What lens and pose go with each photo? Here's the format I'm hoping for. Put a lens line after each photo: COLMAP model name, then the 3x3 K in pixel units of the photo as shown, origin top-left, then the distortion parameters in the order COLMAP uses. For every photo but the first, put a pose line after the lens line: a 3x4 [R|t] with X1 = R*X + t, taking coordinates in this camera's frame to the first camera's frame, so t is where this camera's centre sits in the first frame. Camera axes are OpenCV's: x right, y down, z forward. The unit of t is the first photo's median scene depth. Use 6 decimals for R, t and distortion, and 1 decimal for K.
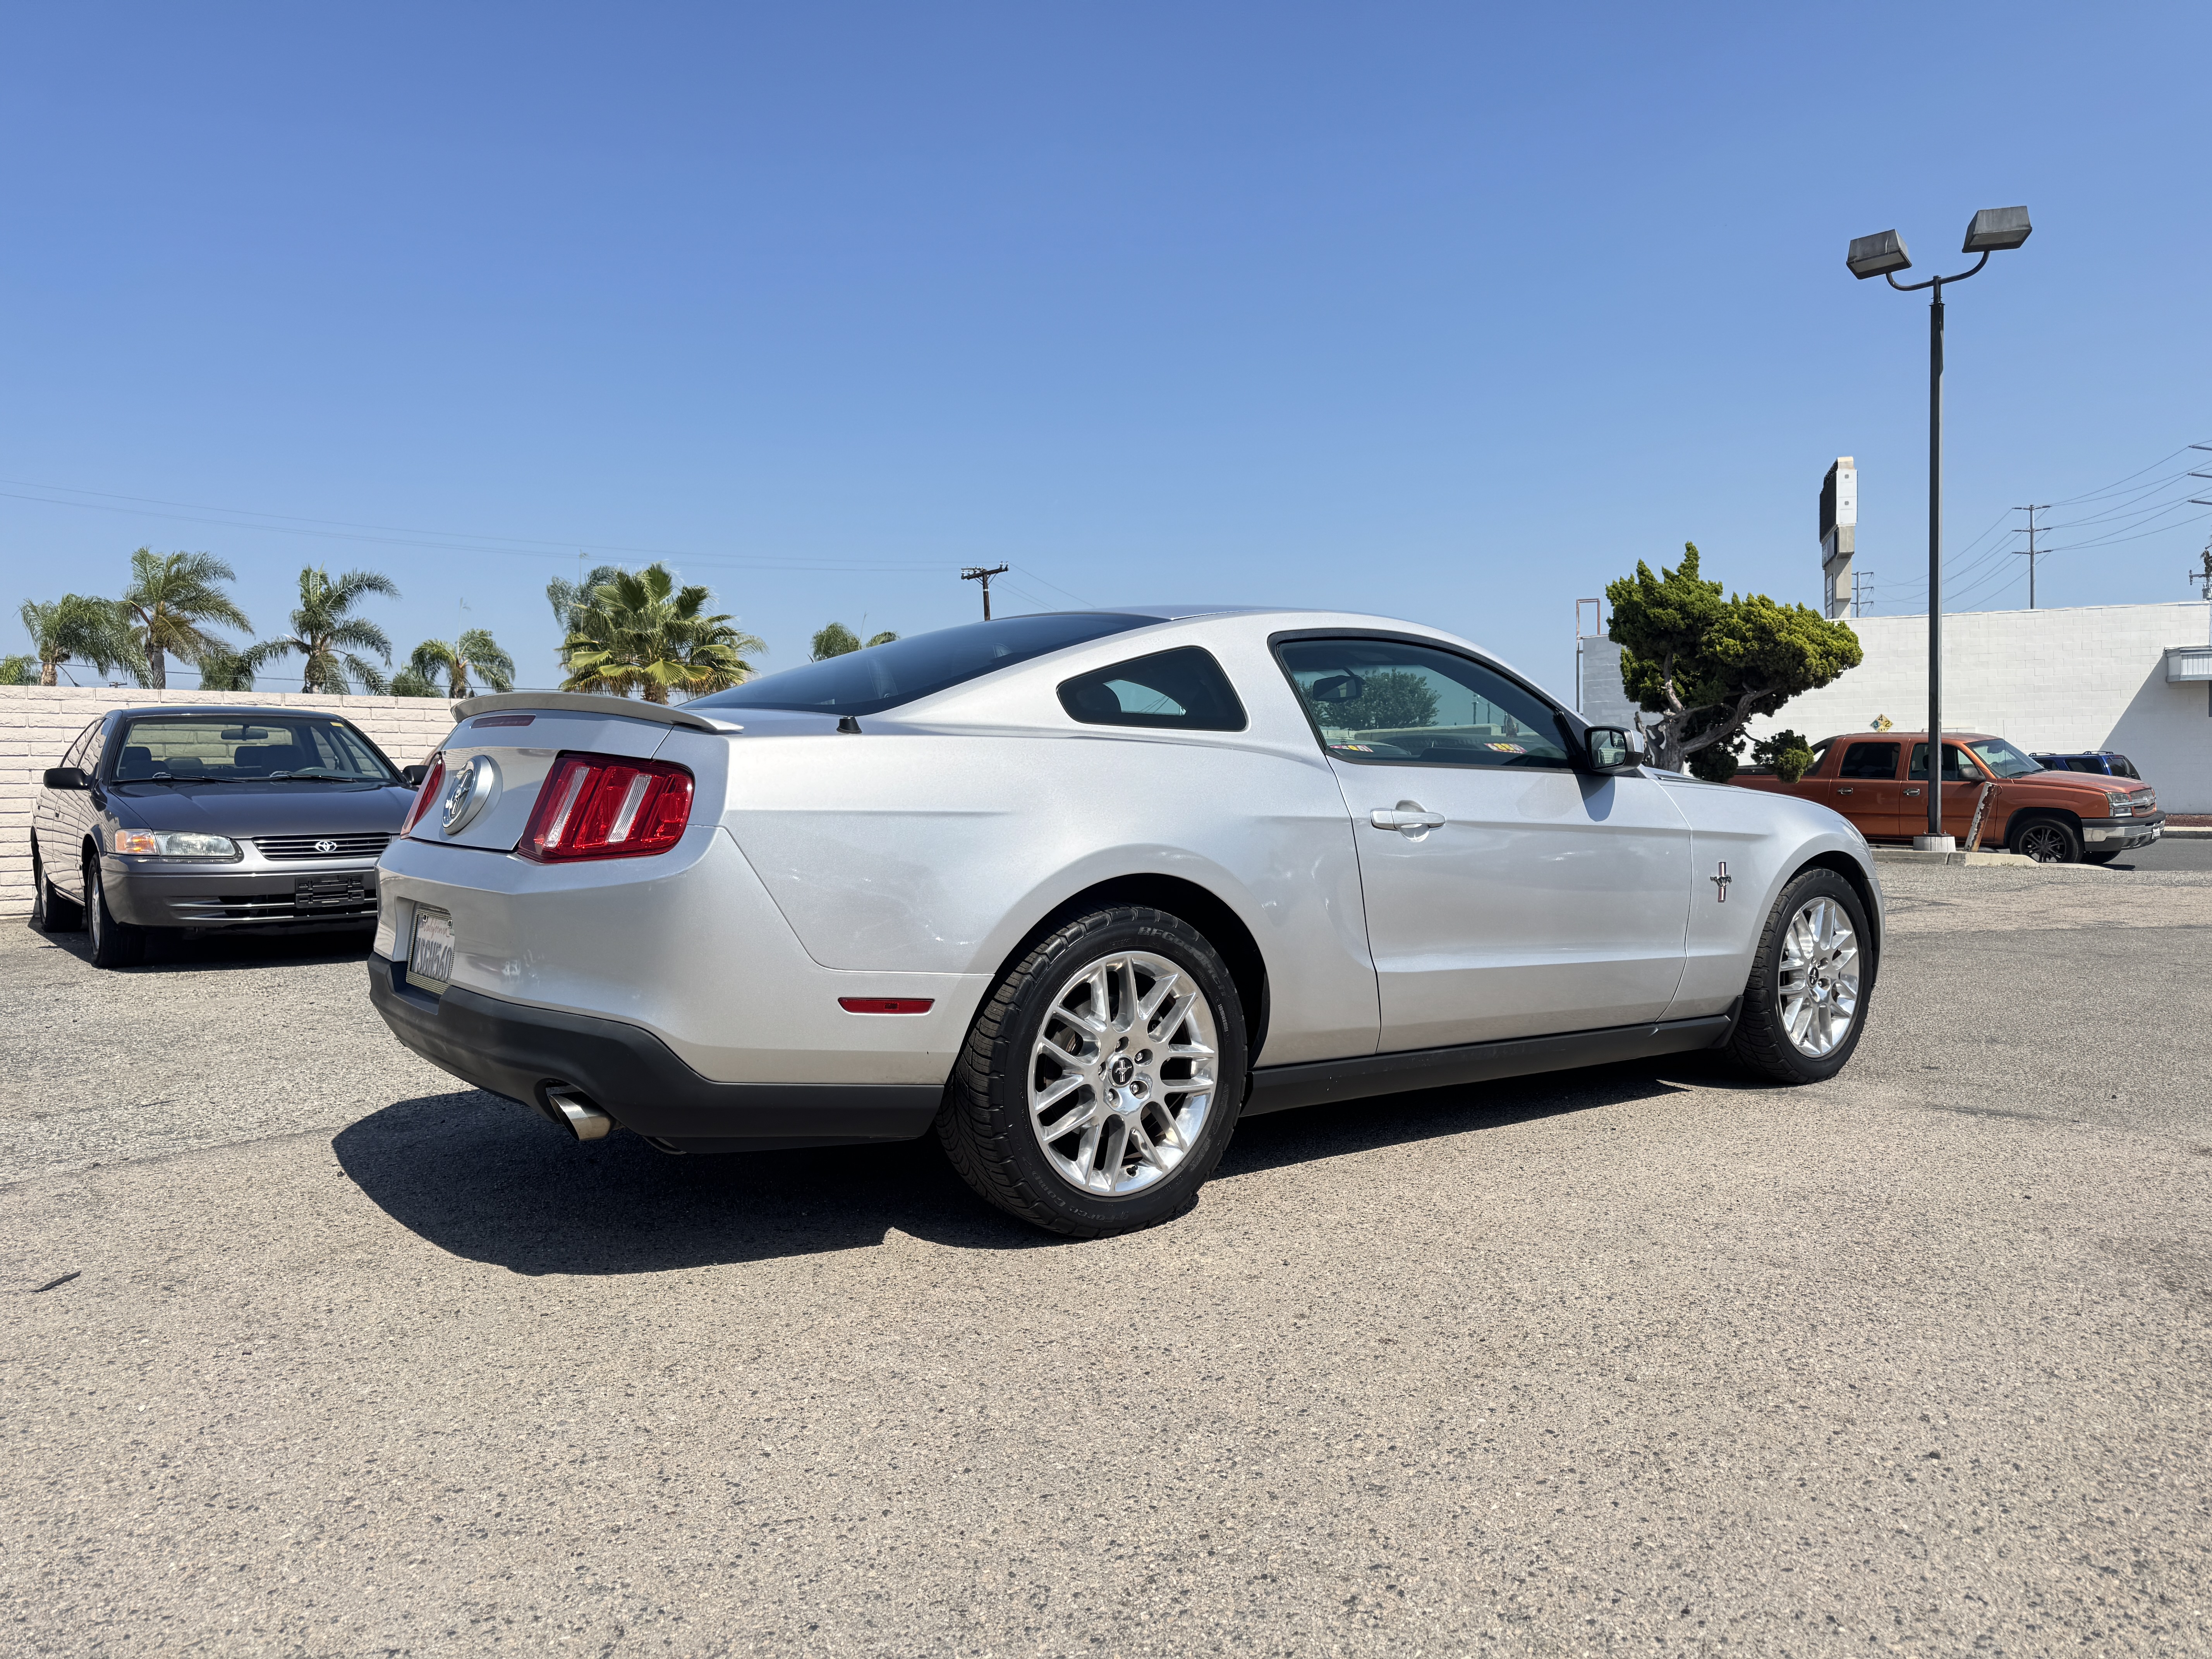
lens RADIAL K [[1535.1, 0, 1105.1], [0, 1535.1, 844.2], [0, 0, 1]] dist [0.043849, -0.047194]
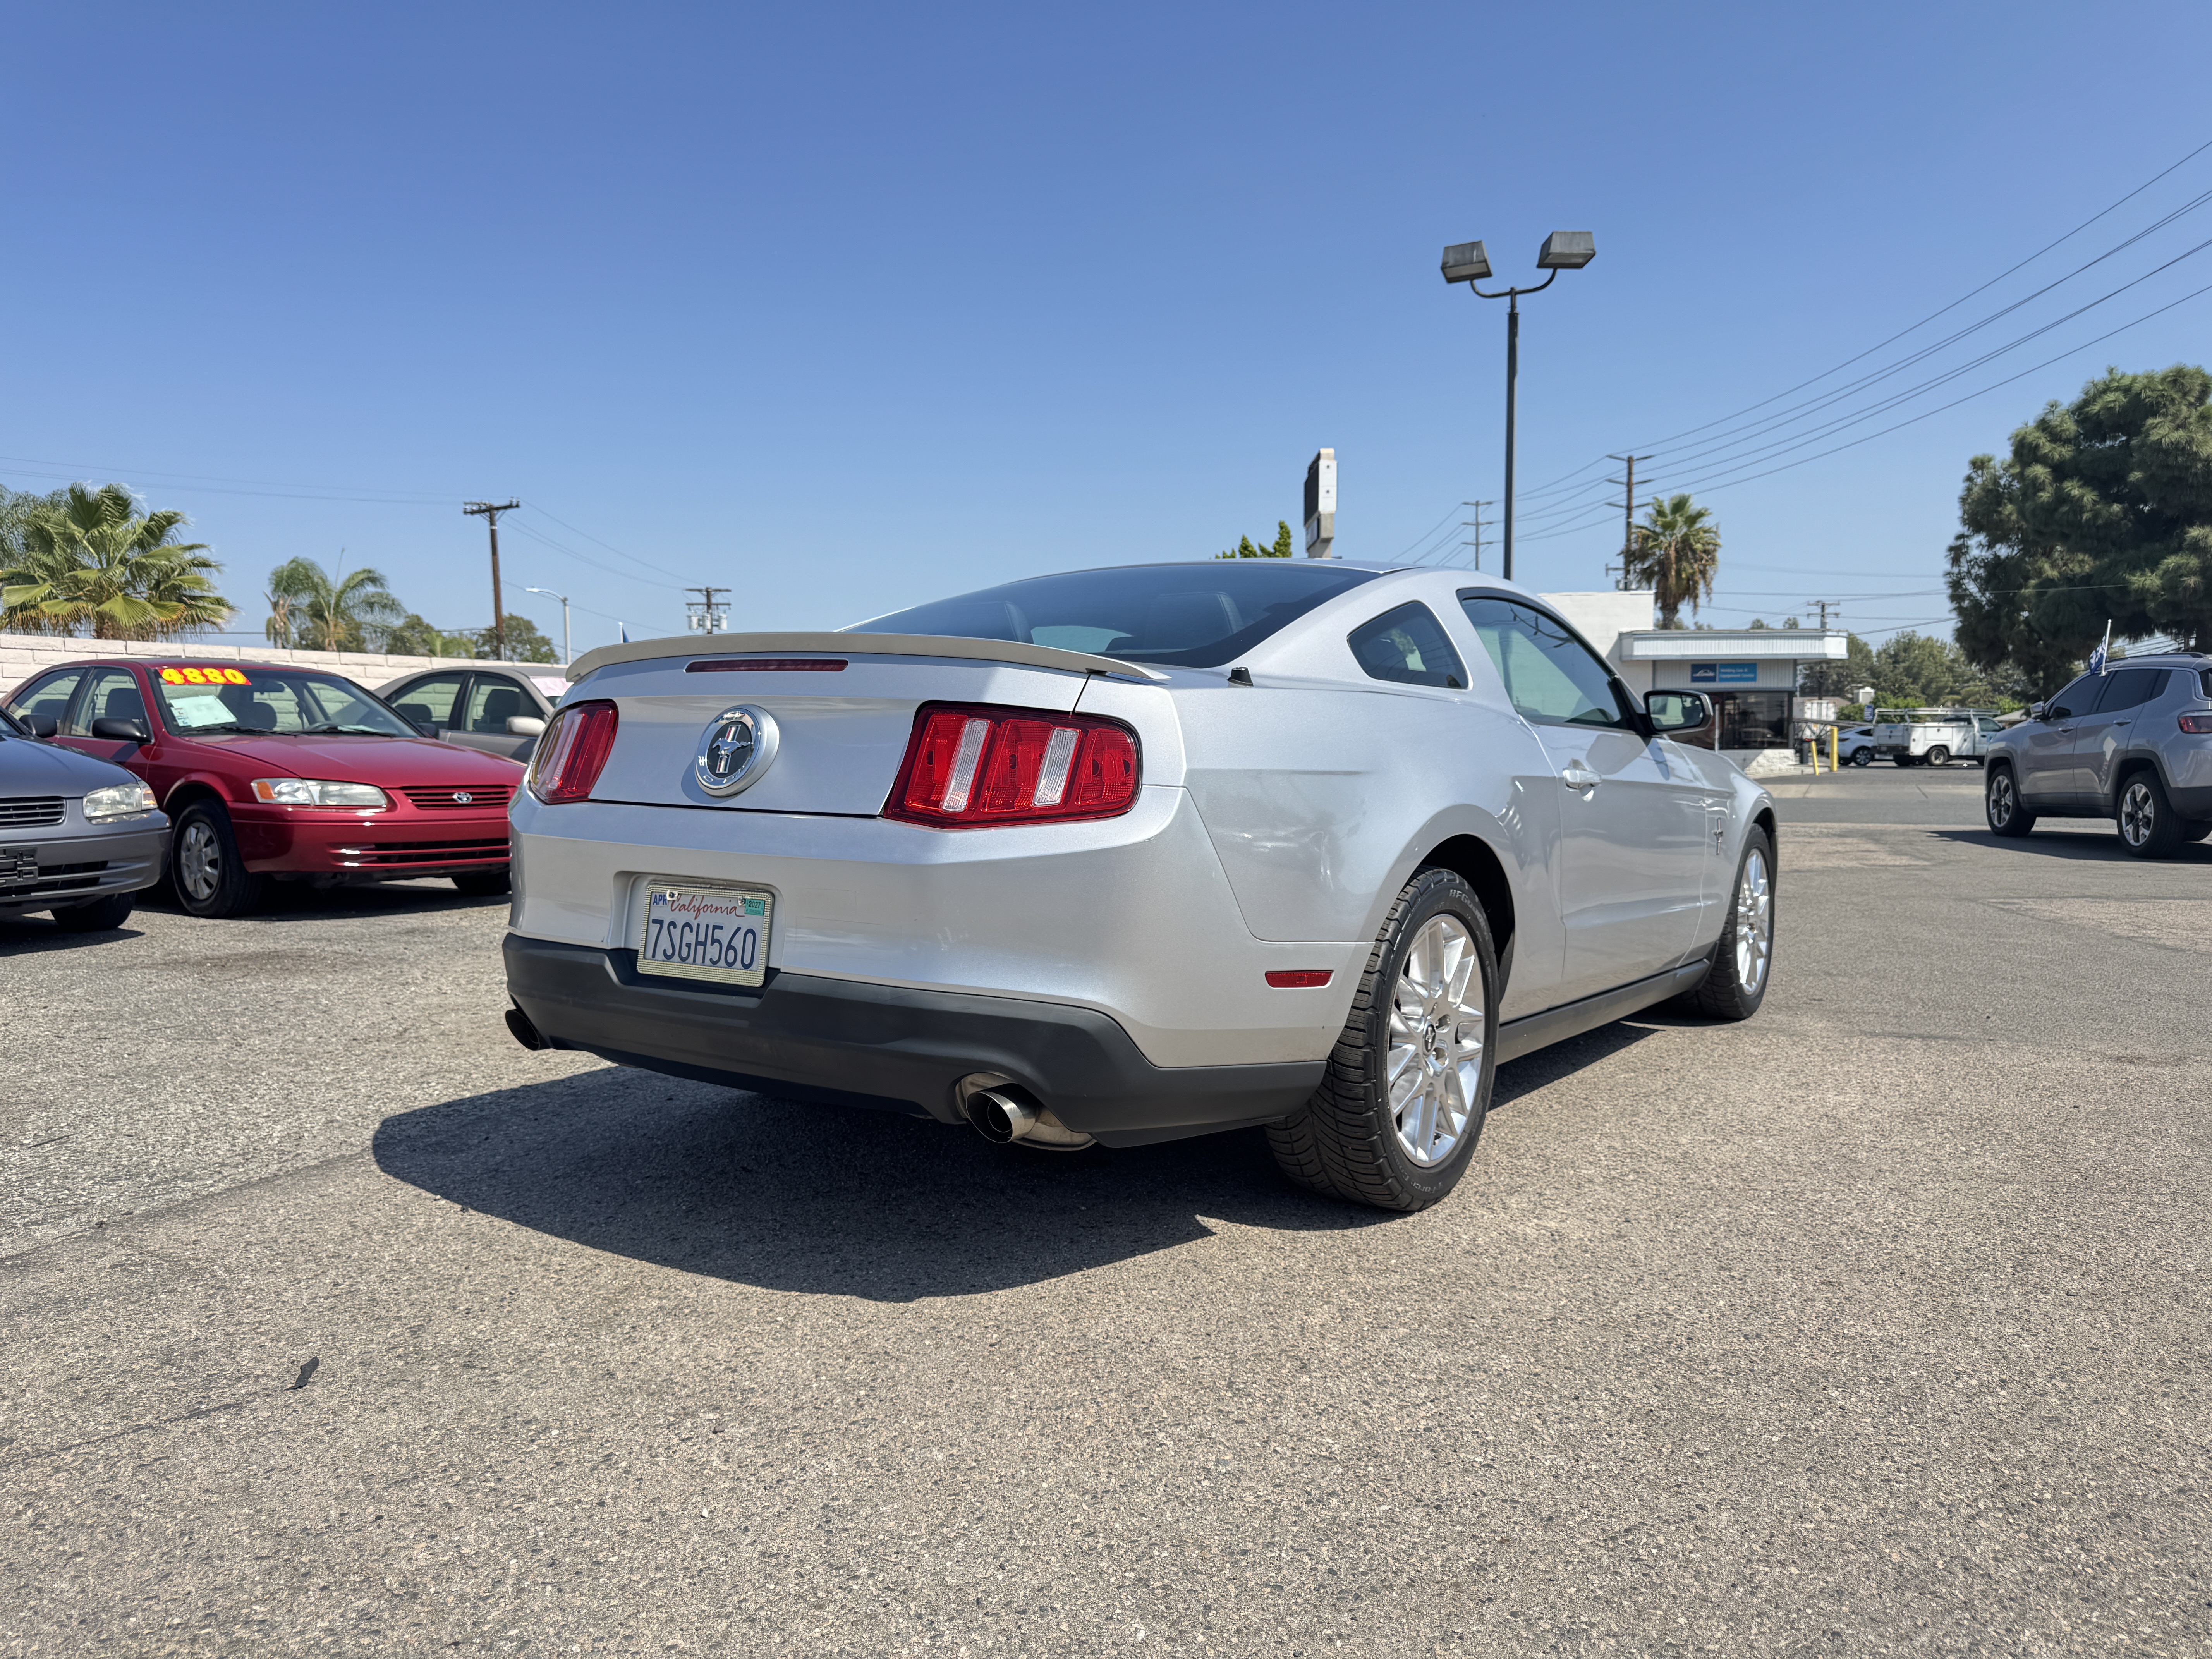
lens RADIAL K [[1535.1, 0, 1100.4], [0, 1535.1, 869.9], [0, 0, 1]] dist [0.043849, -0.047194]
pose [[0.952912, -0.017844, 0.302721, -0.463933], [0.005248, 0.999088, 0.042374, -0.000999], [-0.303201, -0.038790, 0.952137, 0.132625]]
